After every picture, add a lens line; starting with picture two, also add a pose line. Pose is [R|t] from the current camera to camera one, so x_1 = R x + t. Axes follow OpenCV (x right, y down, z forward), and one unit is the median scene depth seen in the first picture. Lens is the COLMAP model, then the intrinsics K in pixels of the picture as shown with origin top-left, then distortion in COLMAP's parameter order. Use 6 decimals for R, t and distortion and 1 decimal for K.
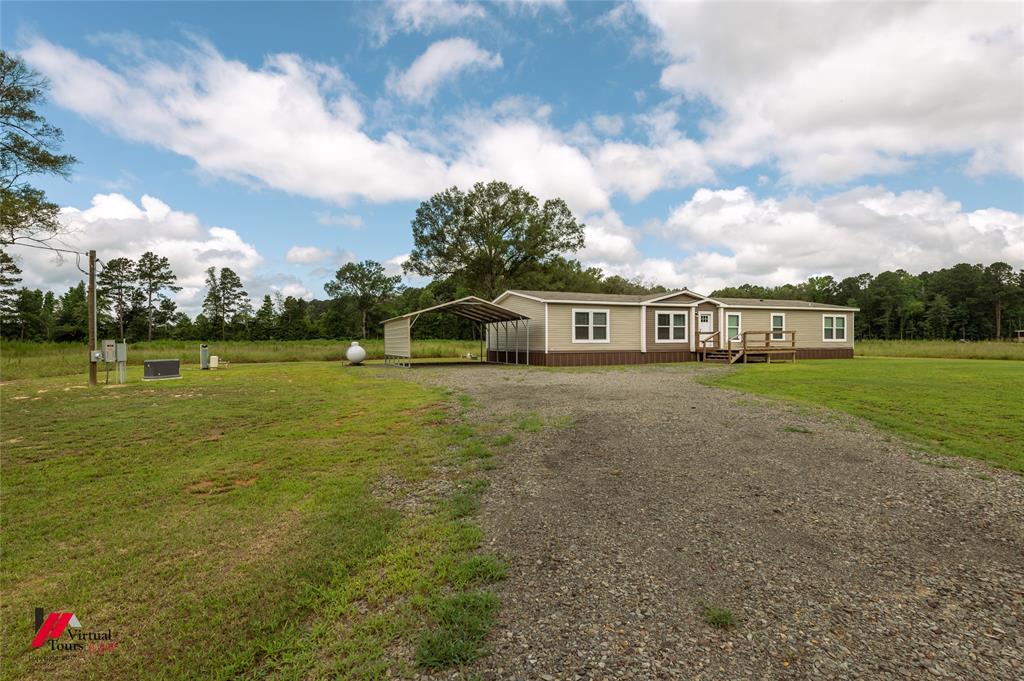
lens RADIAL K [[529.8, 0, 512.0], [0, 529.8, 340.5], [0, 0, 1]] dist [0.019392, -0.000255]
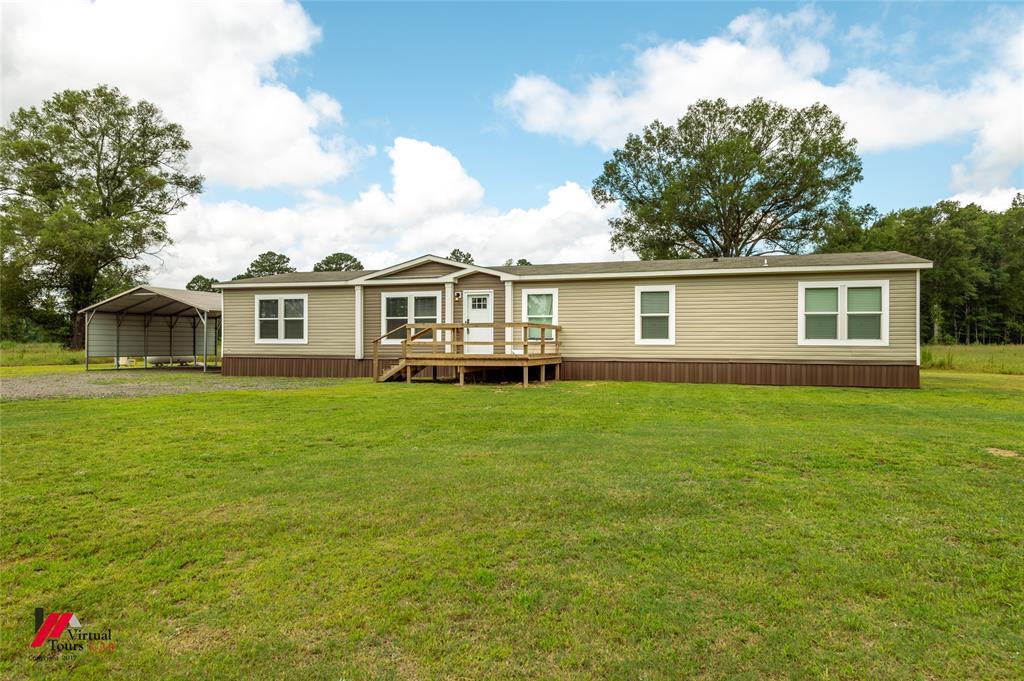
lens RADIAL K [[685.3, 0, 512.0], [0, 685.3, 340.5], [0, 0, 1]] dist [0.023080, -0.000335]
pose [[0.749571, 0.003724, -0.661914, 0.831636], [-0.003940, 0.999992, 0.001165, -0.001616], [0.661913, 0.001735, 0.749579, 0.453577]]
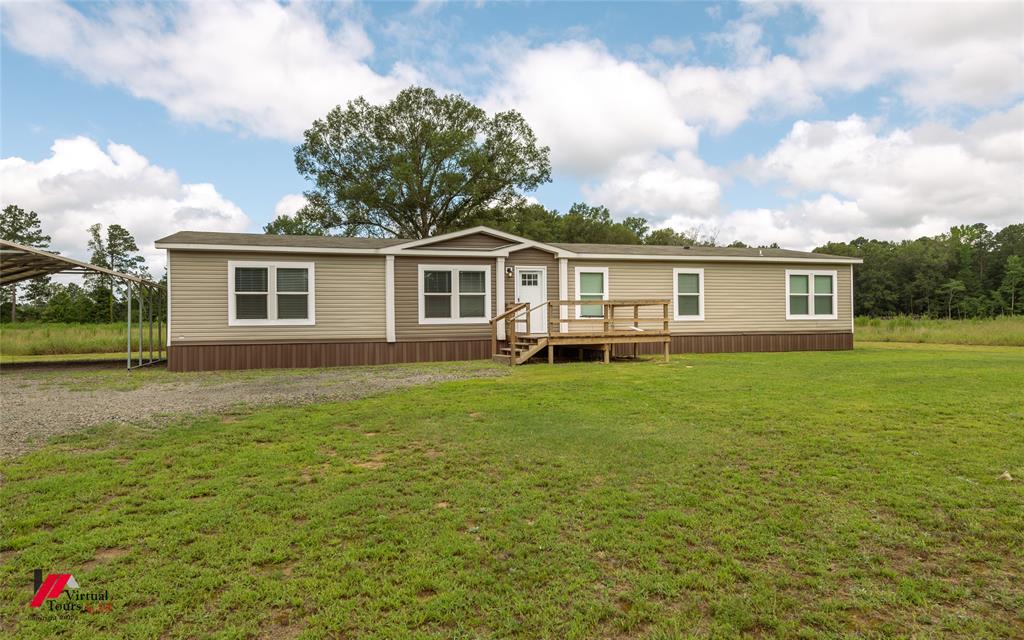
lens RADIAL K [[688.2, 0, 512.0], [0, 688.2, 320.0], [0, 0, 1]] dist [0.021473, -0.002436]
pose [[0.996370, -0.006220, -0.084902, 0.385071], [0.006334, 0.999979, 0.001072, -0.000070], [0.084893, -0.001606, 0.996389, 0.282102]]
